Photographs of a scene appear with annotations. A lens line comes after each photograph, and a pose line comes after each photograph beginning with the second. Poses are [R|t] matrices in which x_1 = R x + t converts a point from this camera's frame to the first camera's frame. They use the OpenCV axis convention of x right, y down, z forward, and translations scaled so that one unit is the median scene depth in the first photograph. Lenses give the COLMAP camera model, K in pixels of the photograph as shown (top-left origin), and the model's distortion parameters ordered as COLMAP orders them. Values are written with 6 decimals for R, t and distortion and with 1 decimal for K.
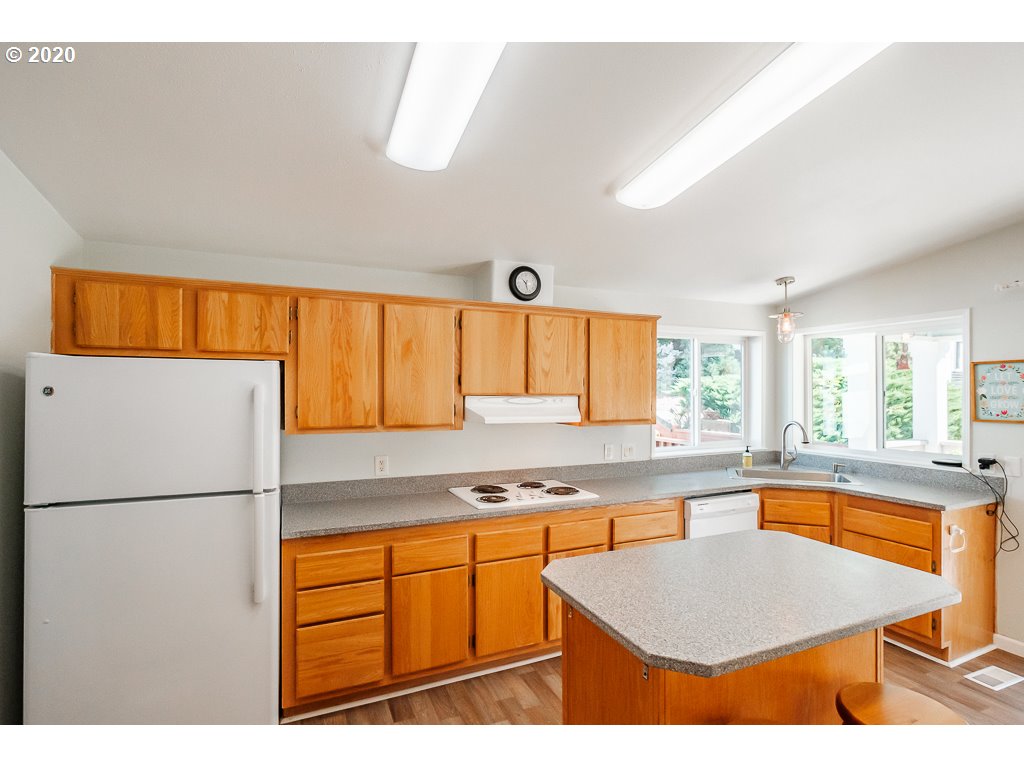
lens RADIAL K [[493.7, 0, 512.0], [0, 493.7, 384.0], [0, 0, 1]] dist [-0.002302, -0.000166]
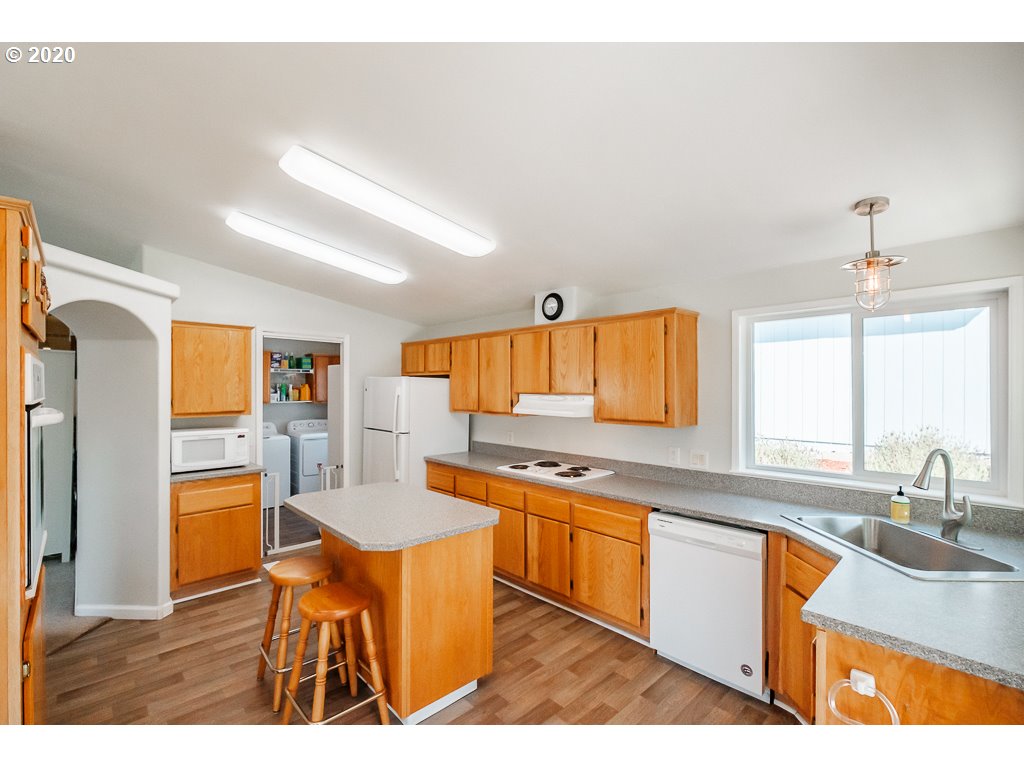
lens RADIAL K [[457.4, 0, 503.4], [0, 457.4, 386.5], [0, 0, 1]] dist [-0.001655, -0.000498]
pose [[0.343383, -0.005608, -0.939179, 1.096853], [0.004703, 0.999980, -0.004251, 0.008365], [0.939184, -0.002958, 0.343402, 0.473250]]
